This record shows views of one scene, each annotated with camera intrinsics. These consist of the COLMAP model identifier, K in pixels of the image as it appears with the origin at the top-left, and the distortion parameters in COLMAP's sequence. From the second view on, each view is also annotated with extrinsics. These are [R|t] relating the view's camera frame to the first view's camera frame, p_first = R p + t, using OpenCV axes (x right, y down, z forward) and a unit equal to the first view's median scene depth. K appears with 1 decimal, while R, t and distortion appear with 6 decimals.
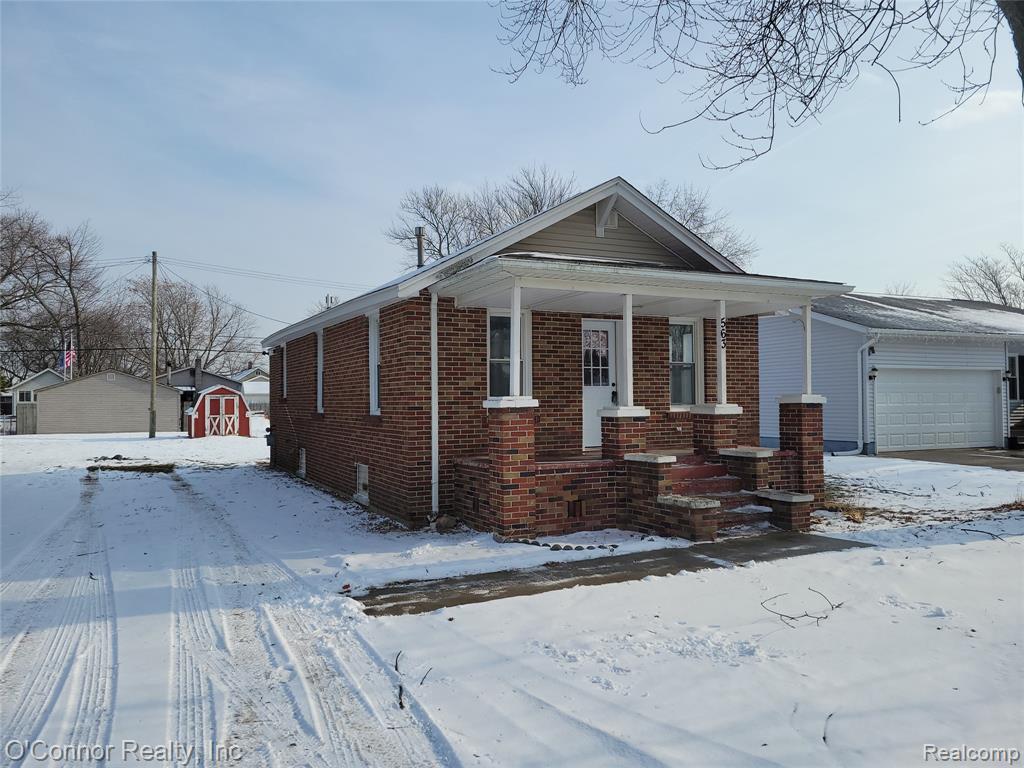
lens RADIAL K [[765.6, 0, 518.2], [0, 765.6, 386.6], [0, 0, 1]] dist [0.070480, -0.041723]
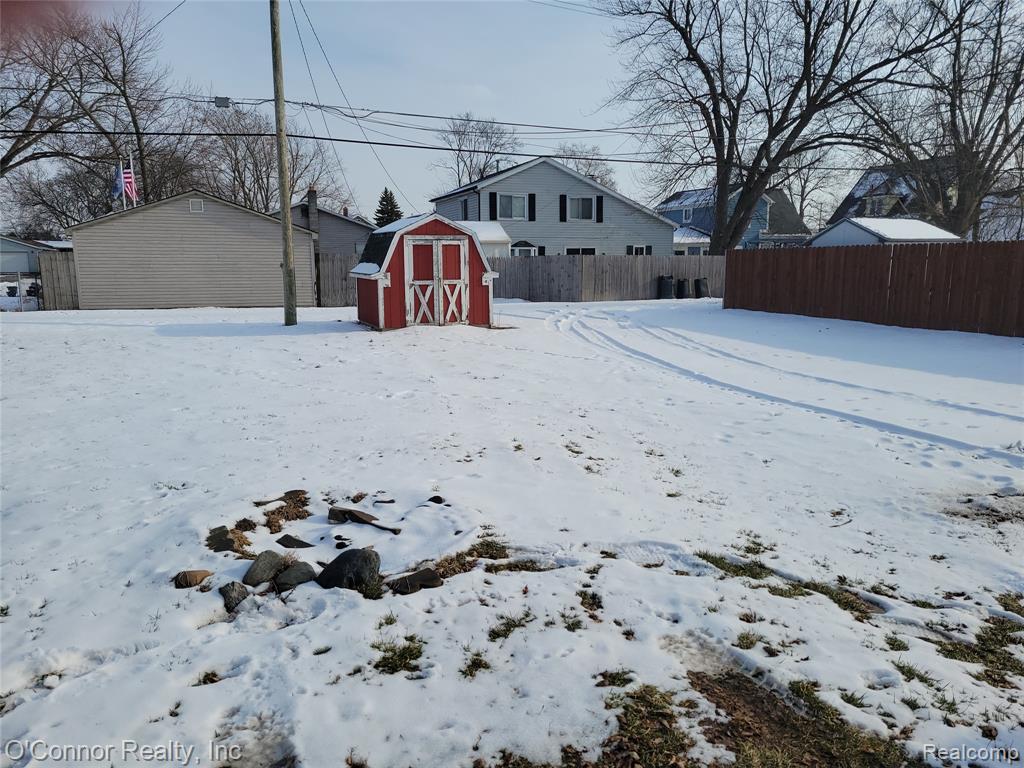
lens RADIAL K [[765.6, 0, 518.2], [0, 765.6, 386.6], [0, 0, 1]] dist [0.070480, -0.041723]
pose [[0.996786, 0.019761, -0.077640, -0.298144], [-0.005463, 0.983614, 0.180206, 0.016340], [0.079928, -0.179203, 0.980560, 0.541762]]
